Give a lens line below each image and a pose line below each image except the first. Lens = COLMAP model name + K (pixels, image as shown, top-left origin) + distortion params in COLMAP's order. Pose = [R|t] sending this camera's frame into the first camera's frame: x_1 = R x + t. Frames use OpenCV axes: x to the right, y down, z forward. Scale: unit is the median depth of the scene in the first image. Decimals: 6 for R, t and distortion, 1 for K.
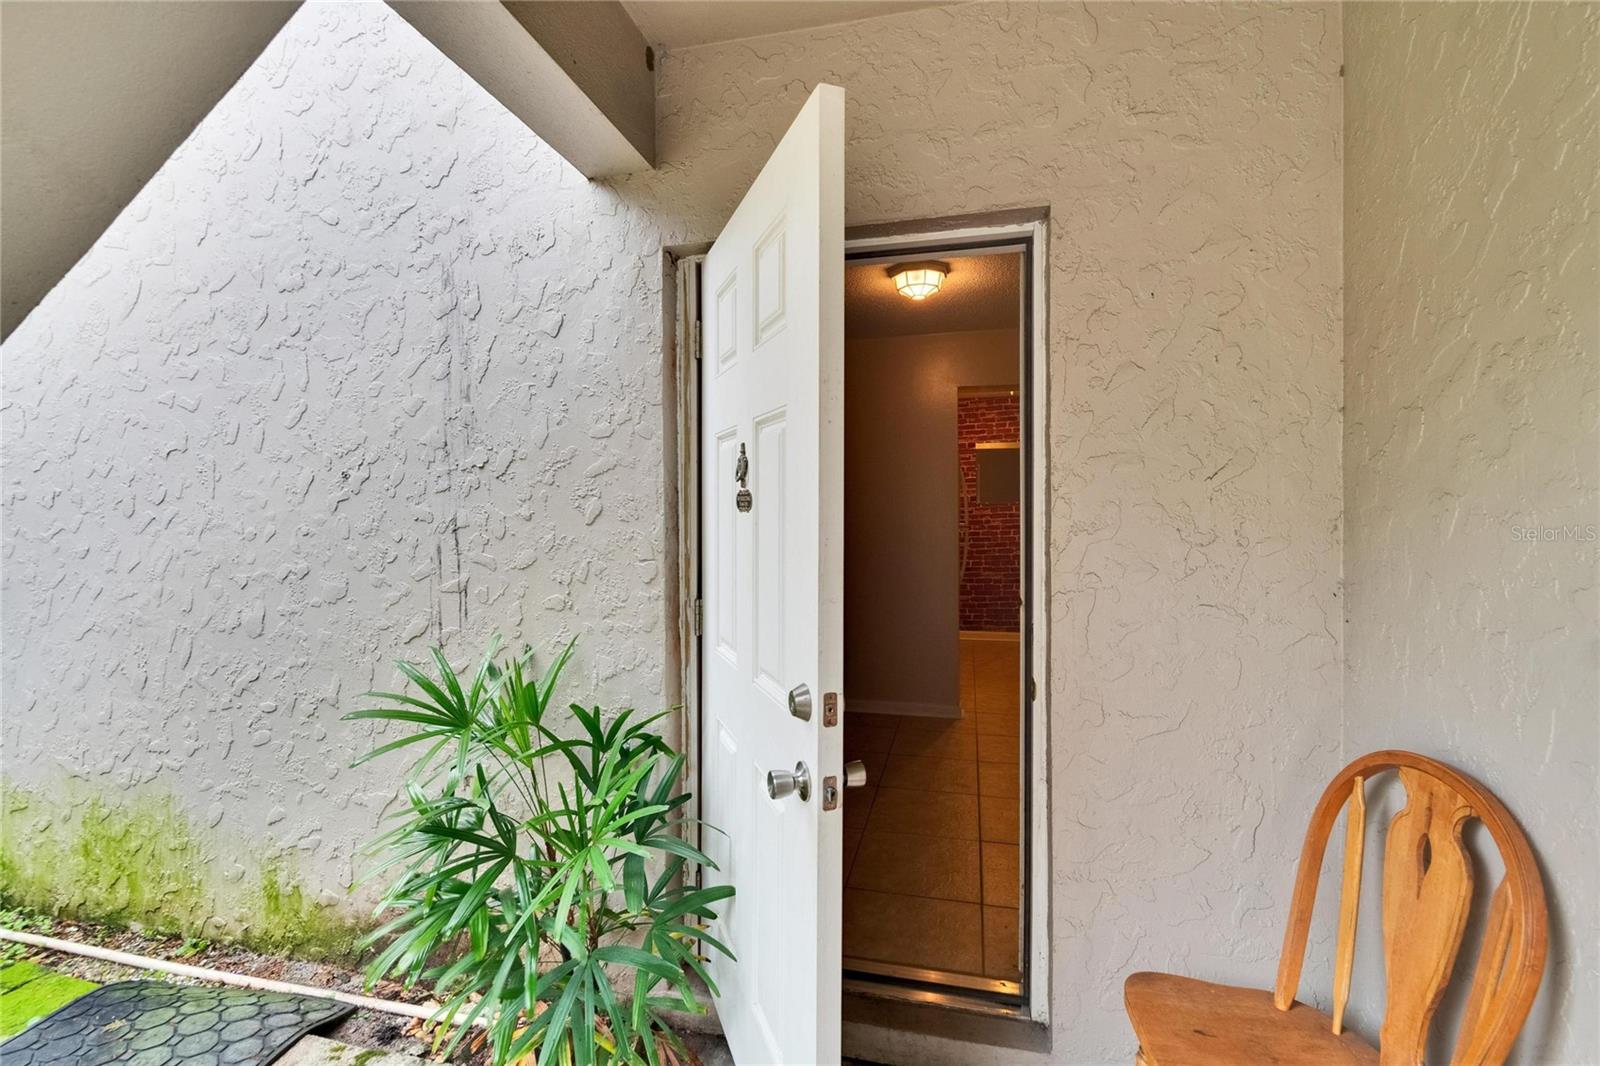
lens RADIAL K [[715.6, 0, 803.7], [0, 715.6, 524.2], [0, 0, 1]] dist [-0.003334, -0.000119]
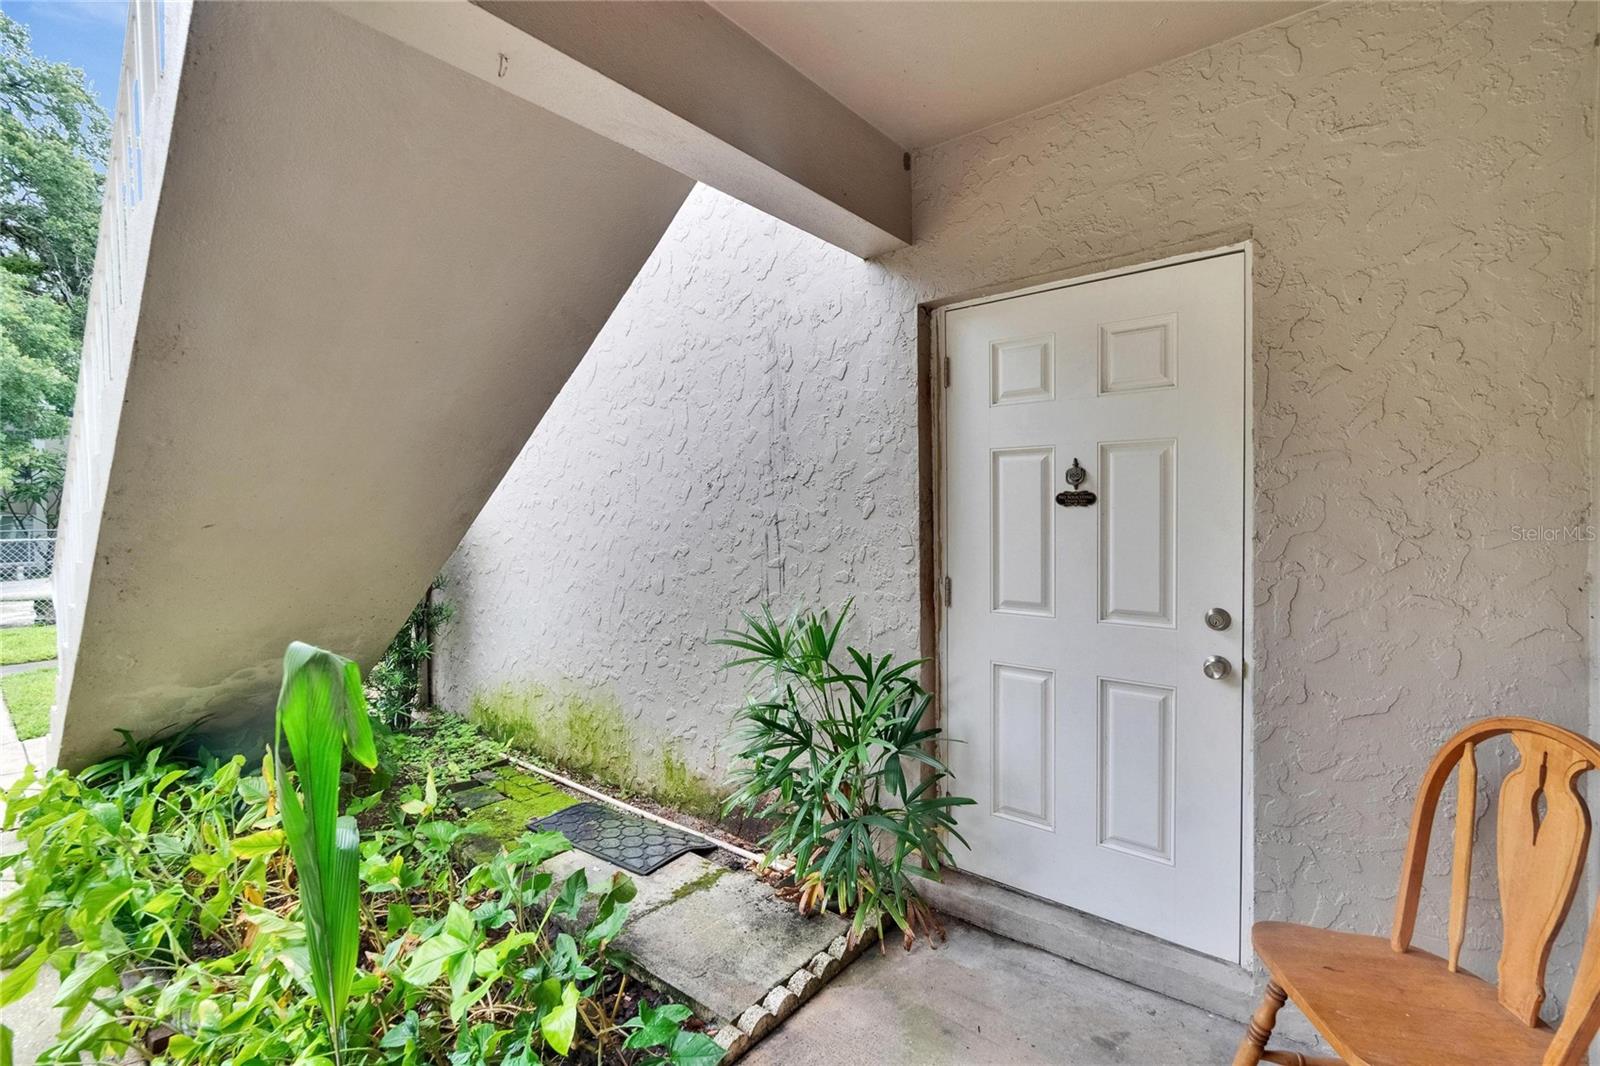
lens RADIAL K [[715.6, 0, 791.4], [0, 715.6, 530.2], [0, 0, 1]] dist [-0.003334, -0.000119]
pose [[0.899020, 0.004794, -0.437881, 0.159198], [0.002341, 0.999873, 0.015753, 0.000556], [0.437901, -0.015187, 0.898895, -0.258622]]
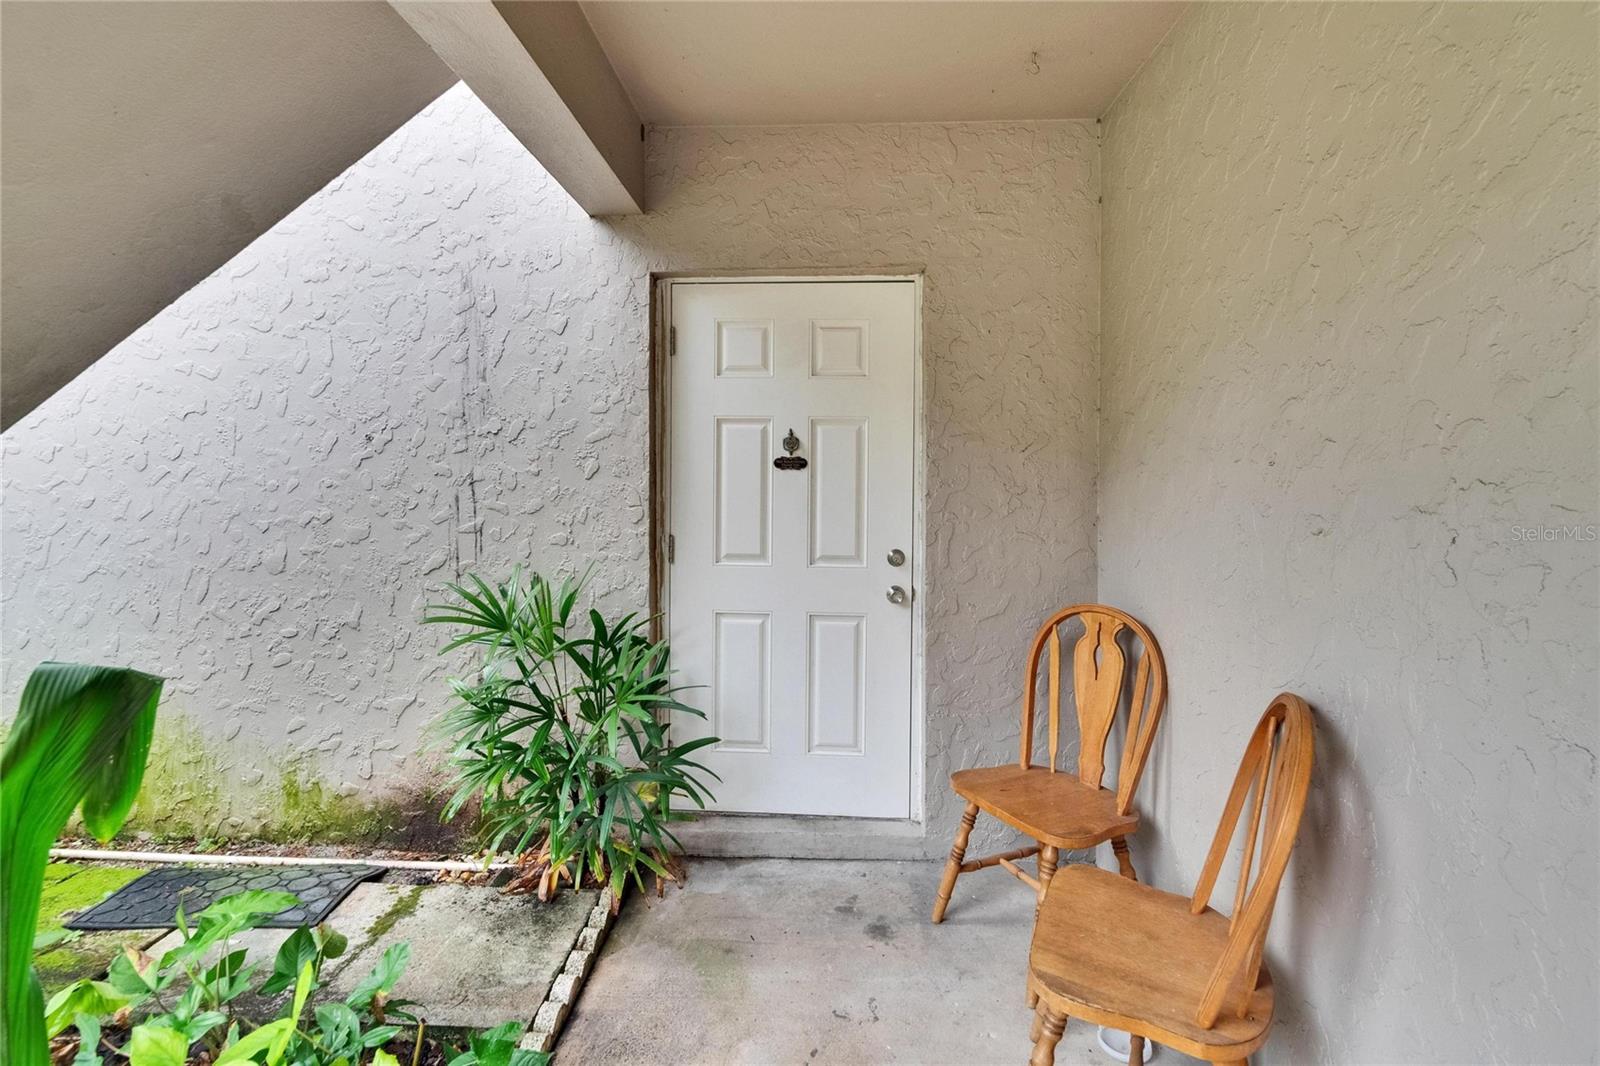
lens RADIAL K [[715.6, 0, 805.2], [0, 715.6, 484.0], [0, 0, 1]] dist [-0.003334, -0.000119]
pose [[0.982783, 0.003554, 0.184727, -0.150226], [-0.004259, 0.999985, 0.003419, 0.003349], [-0.184712, -0.004147, 0.982784, -0.358025]]
